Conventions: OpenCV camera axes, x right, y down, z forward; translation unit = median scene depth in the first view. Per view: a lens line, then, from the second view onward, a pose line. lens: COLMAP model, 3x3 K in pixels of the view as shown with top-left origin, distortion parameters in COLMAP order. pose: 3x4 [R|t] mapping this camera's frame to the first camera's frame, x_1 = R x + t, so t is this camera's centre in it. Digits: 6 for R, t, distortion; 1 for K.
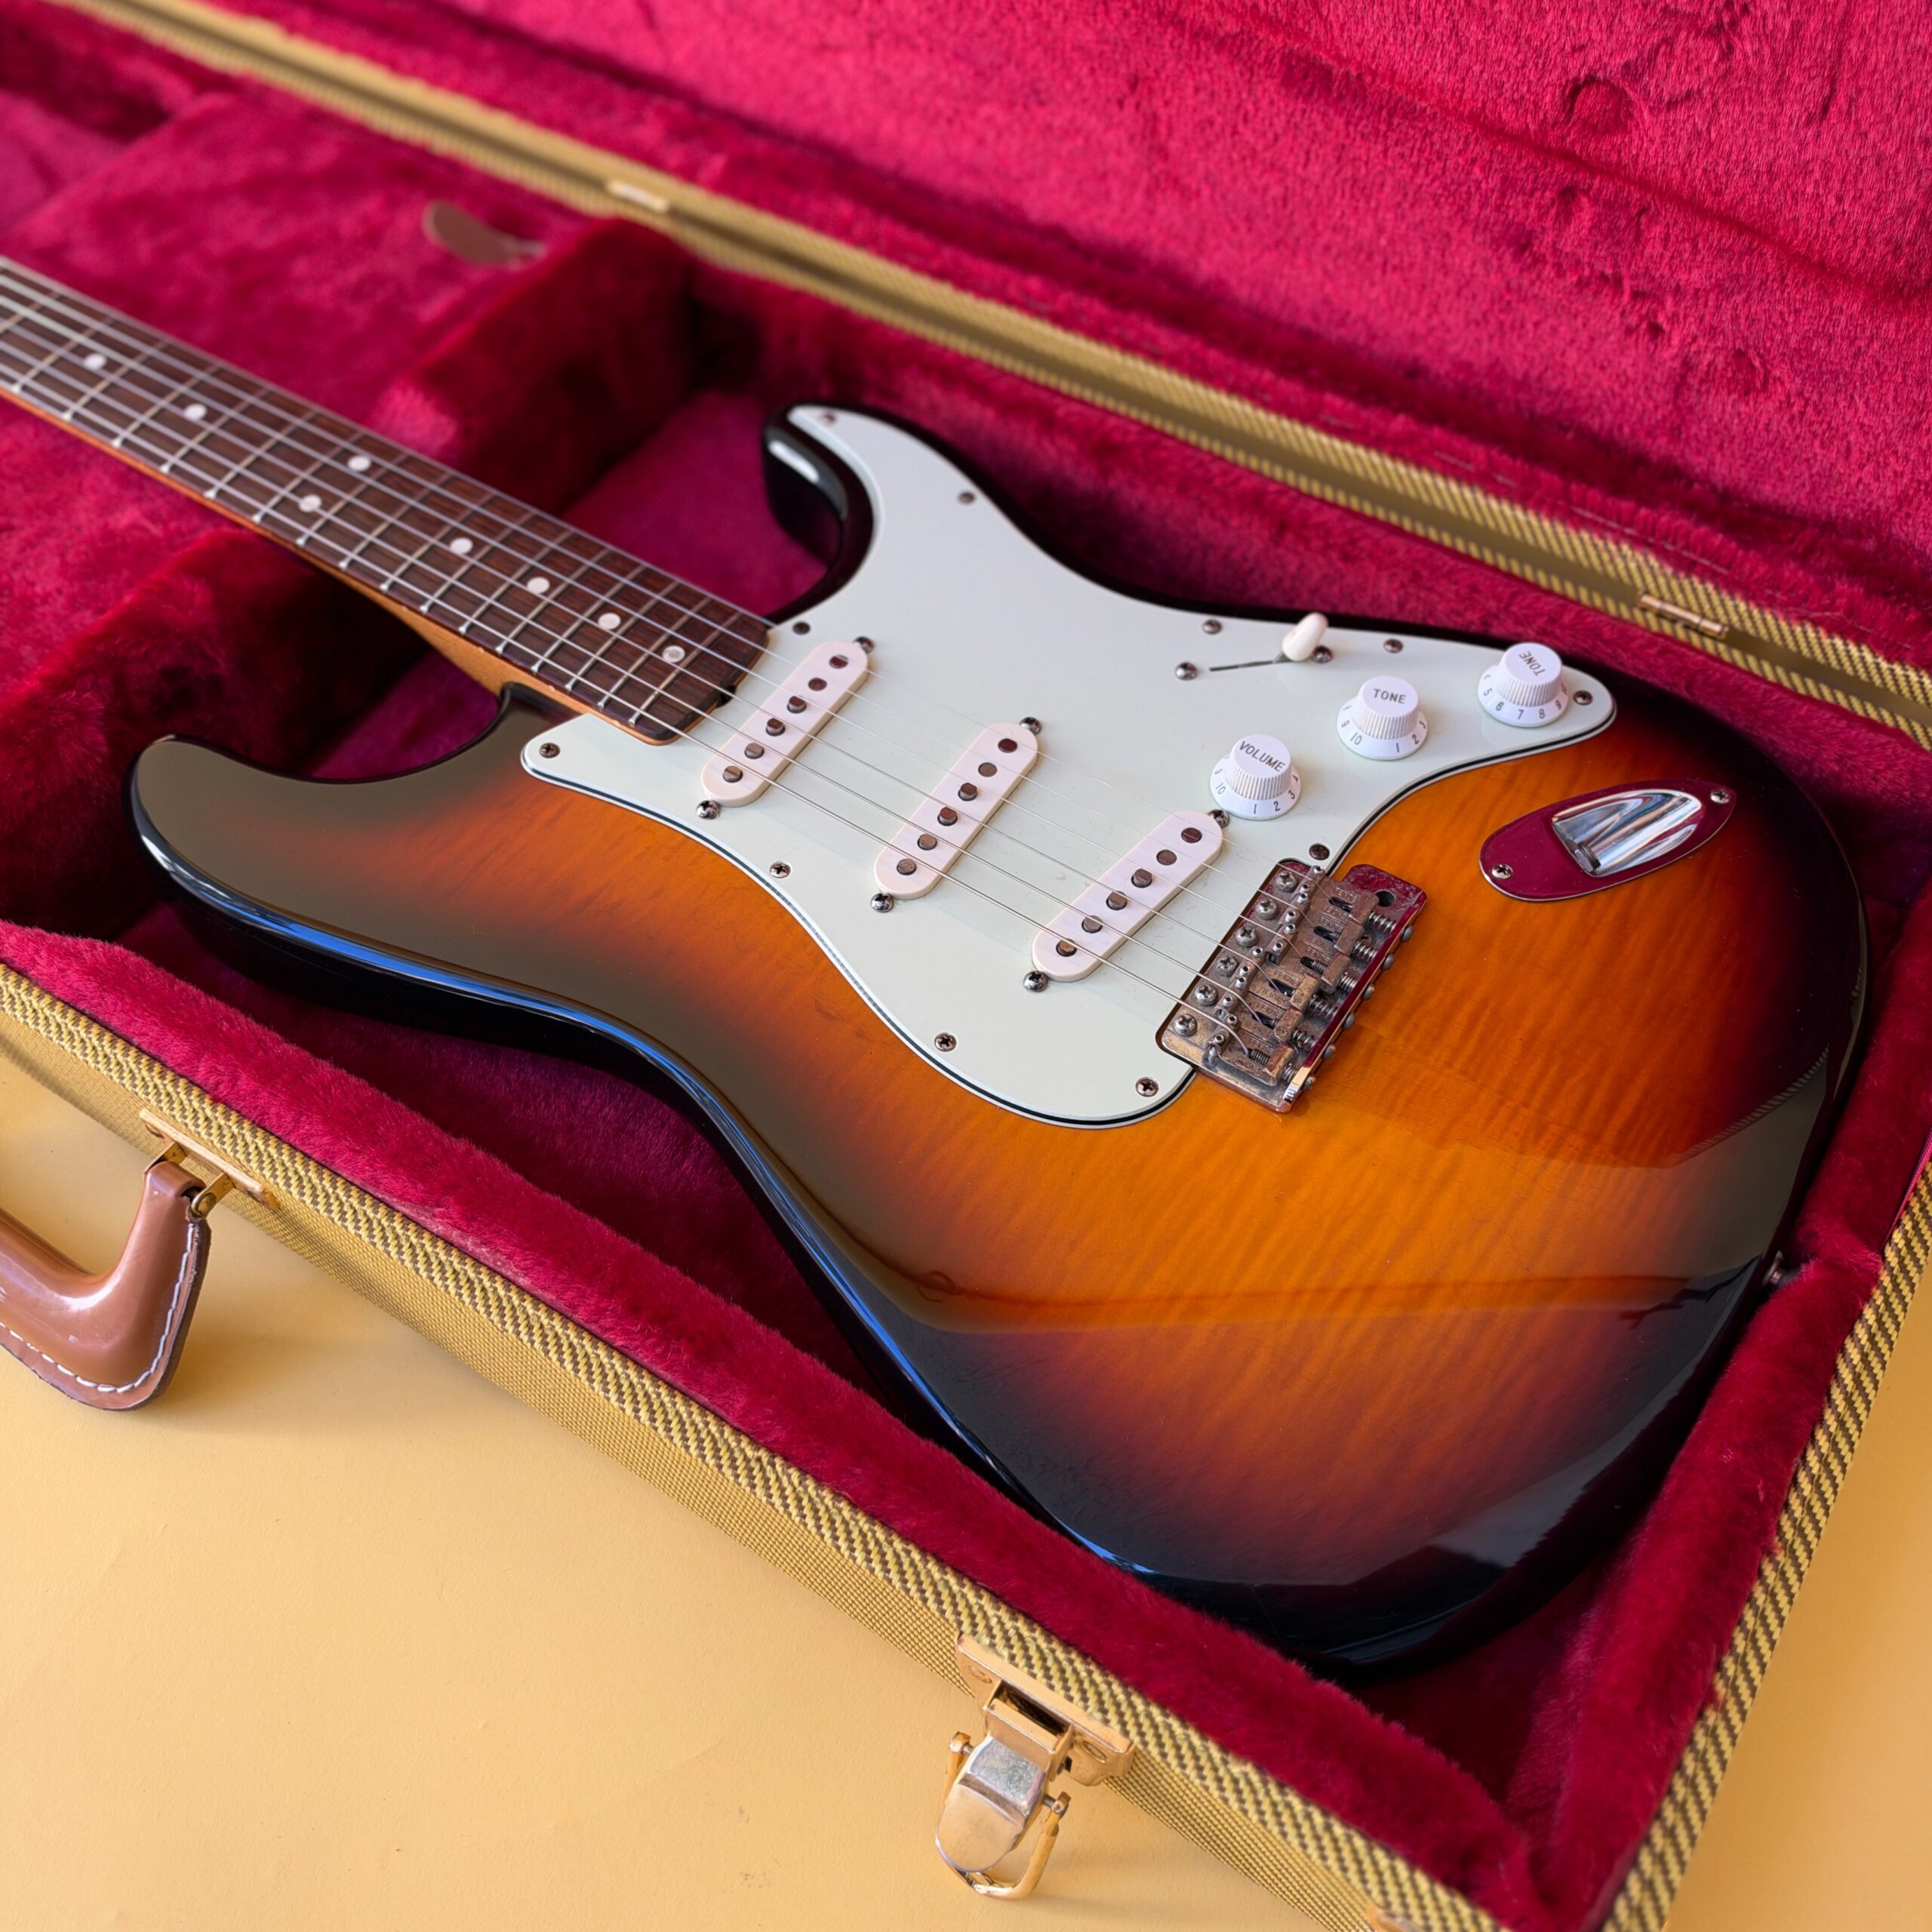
lens RADIAL K [[1892.9, 0, 964.8], [0, 1892.9, 963.4], [0, 0, 1]] dist [0.120868, -0.340709]
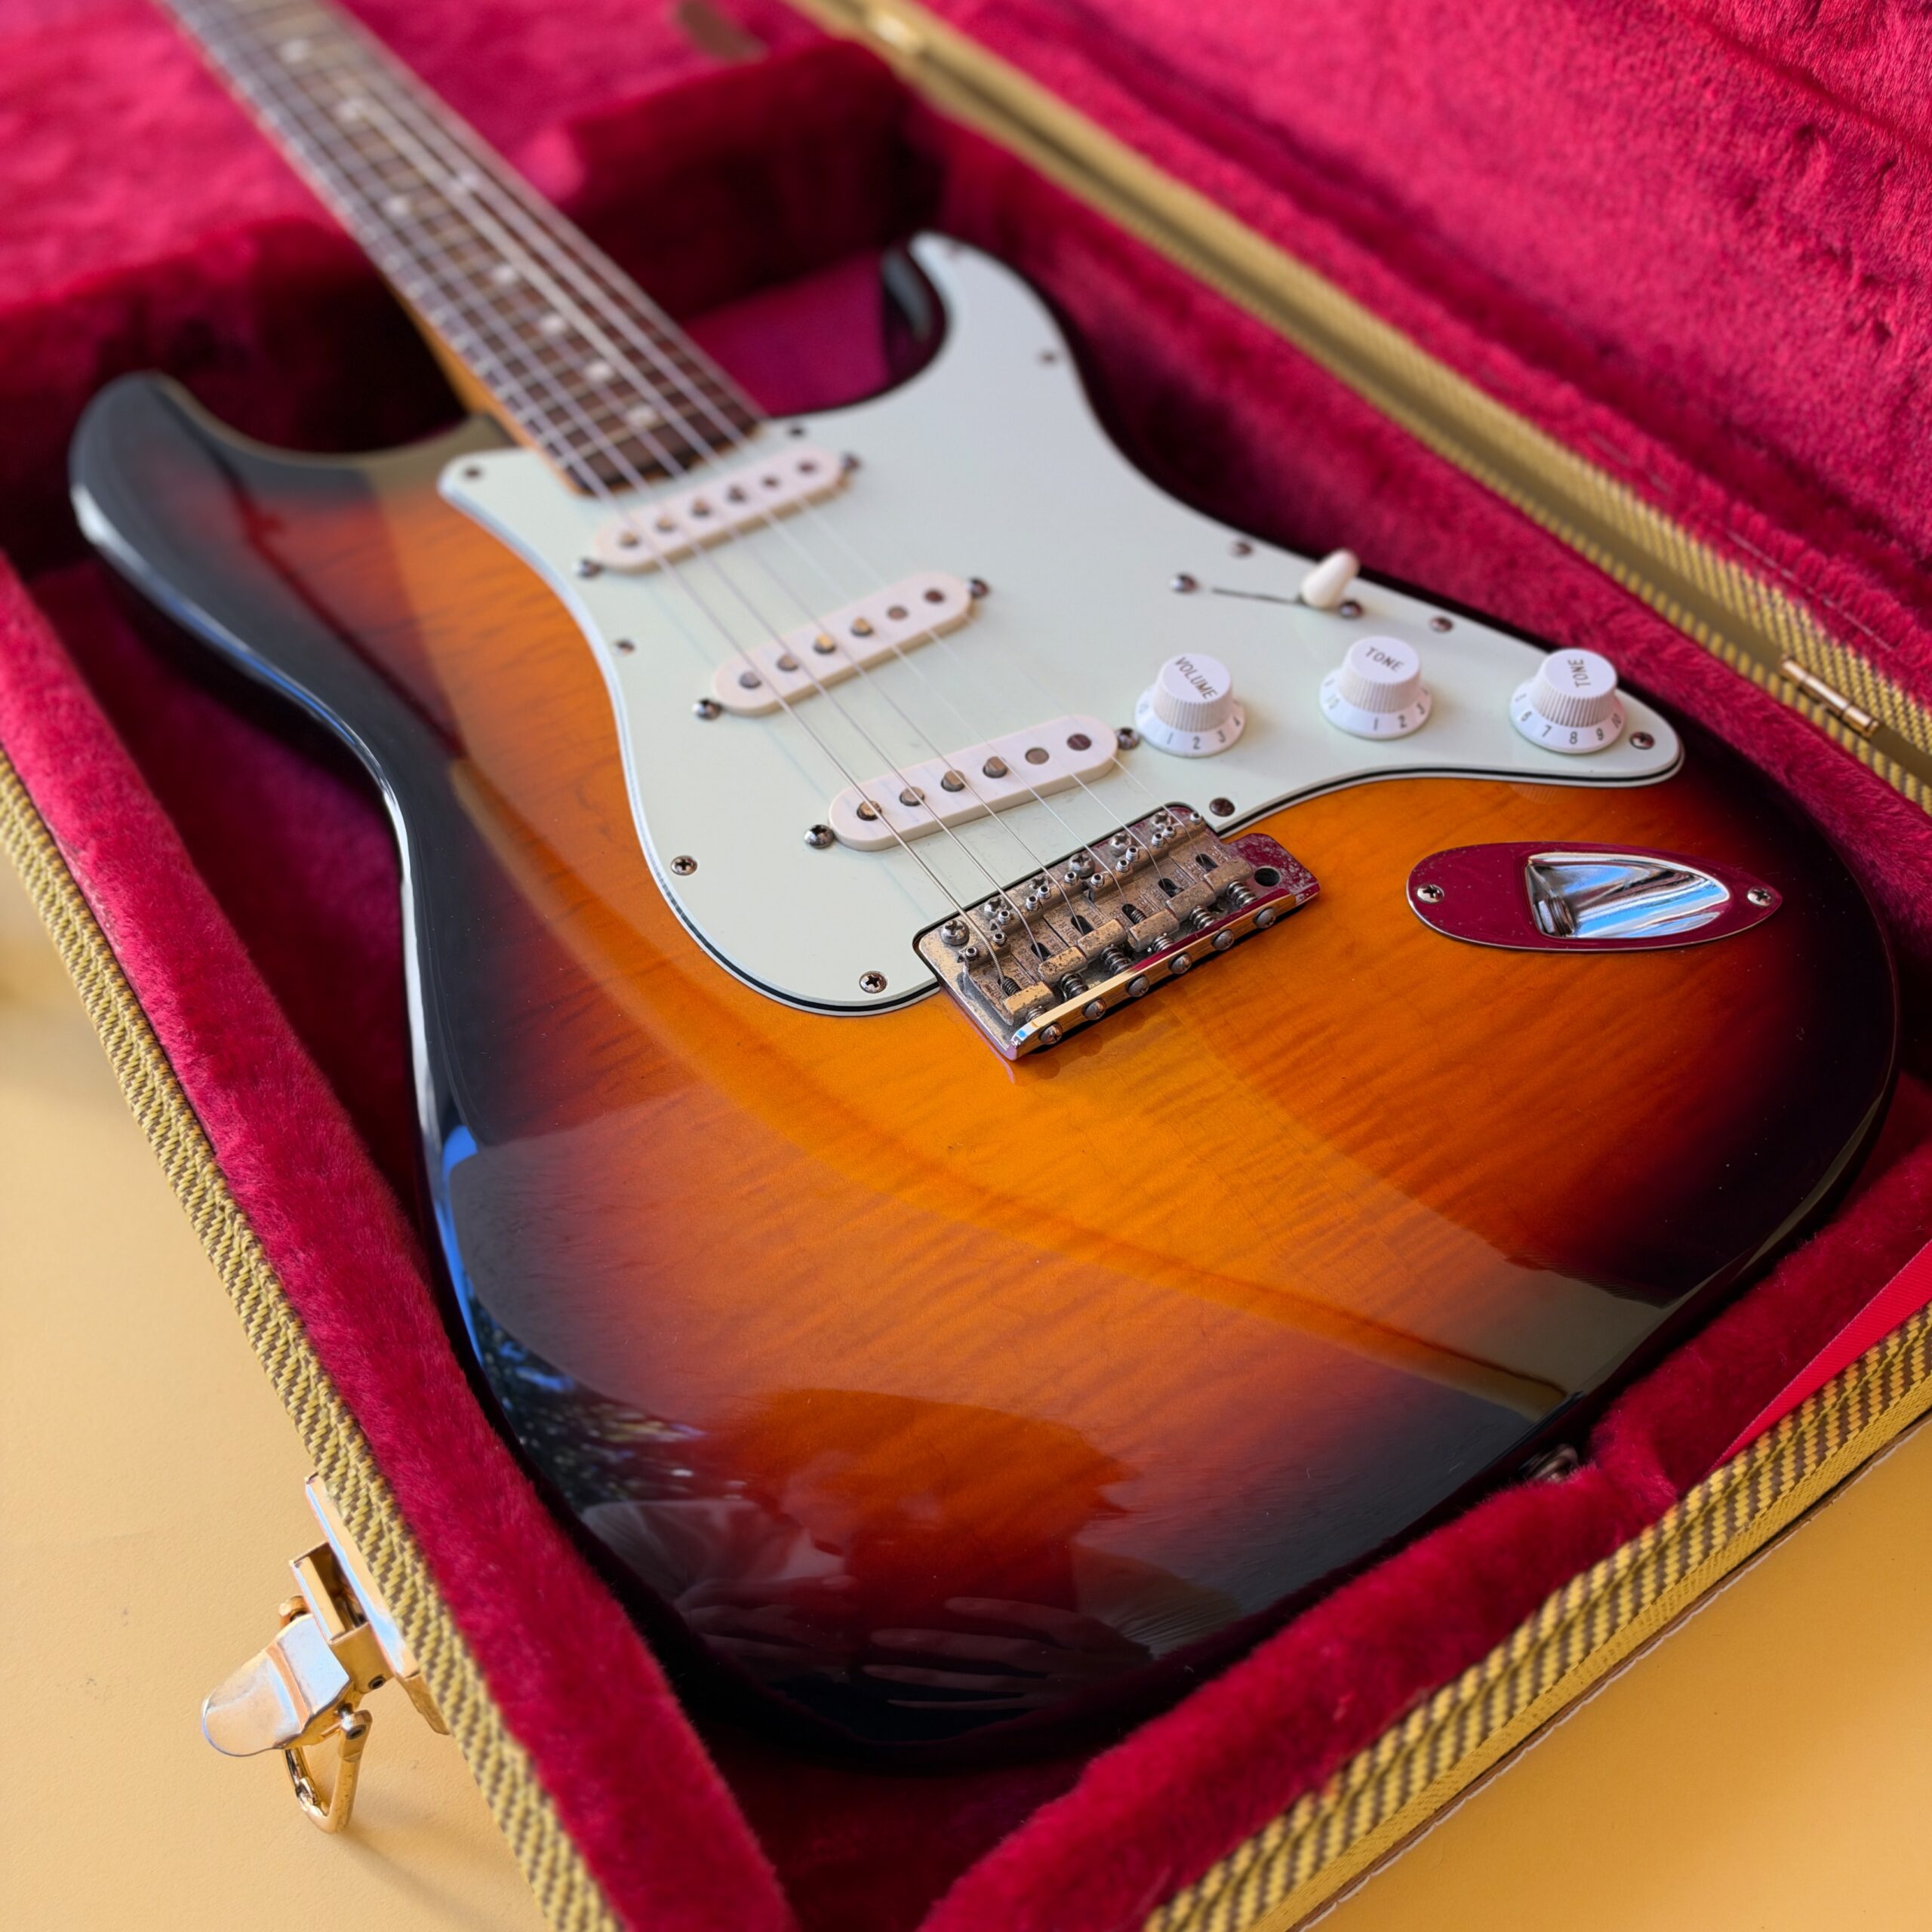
lens RADIAL K [[1880.0, 0, 958.6], [0, 1880.0, 969.7], [0, 0, 1]] dist [0.035589, -0.124551]
pose [[0.922399, 0.303641, -0.238709, 0.311237], [-0.316582, 0.948415, -0.016910, 0.059841], [0.221261, 0.091169, 0.970944, 0.212449]]
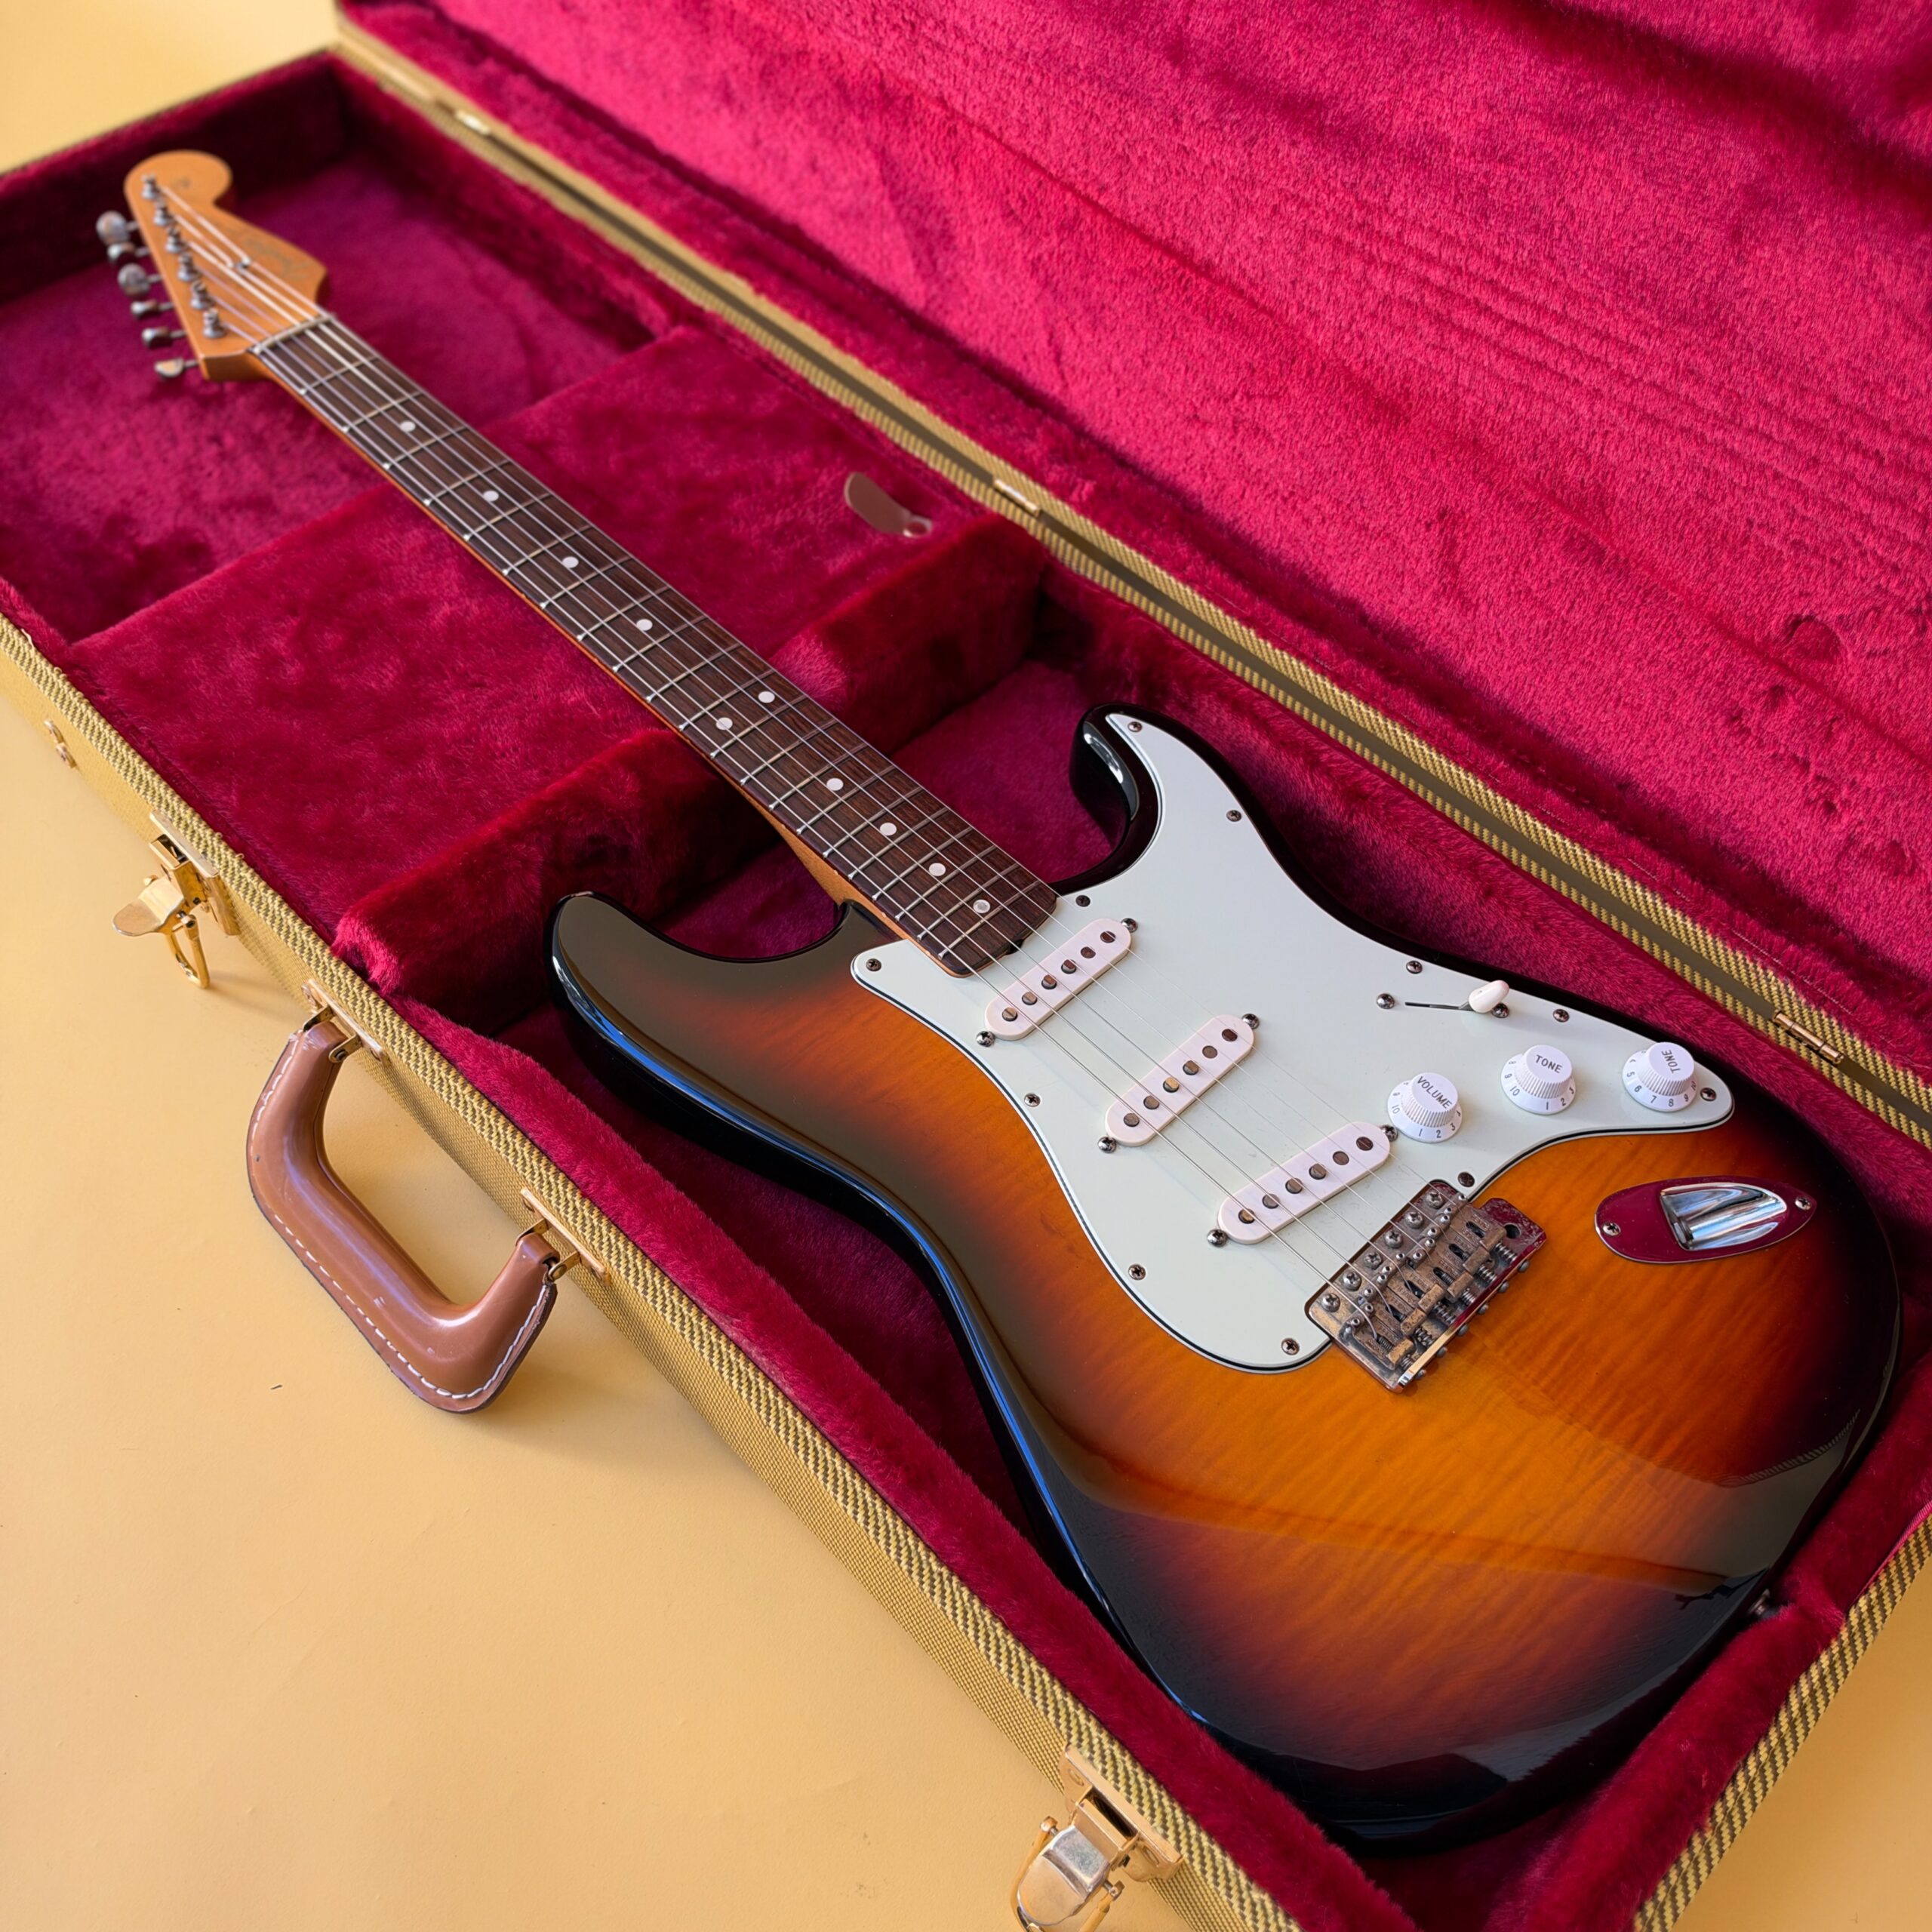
lens RADIAL K [[1880.0, 0, 958.6], [0, 1880.0, 969.7], [0, 0, 1]] dist [0.035589, -0.124551]
pose [[0.975080, 0.204429, -0.086190, -0.059994], [-0.206967, 0.978111, -0.021517, -0.103302], [0.079905, 0.038819, 0.996046, -0.259246]]
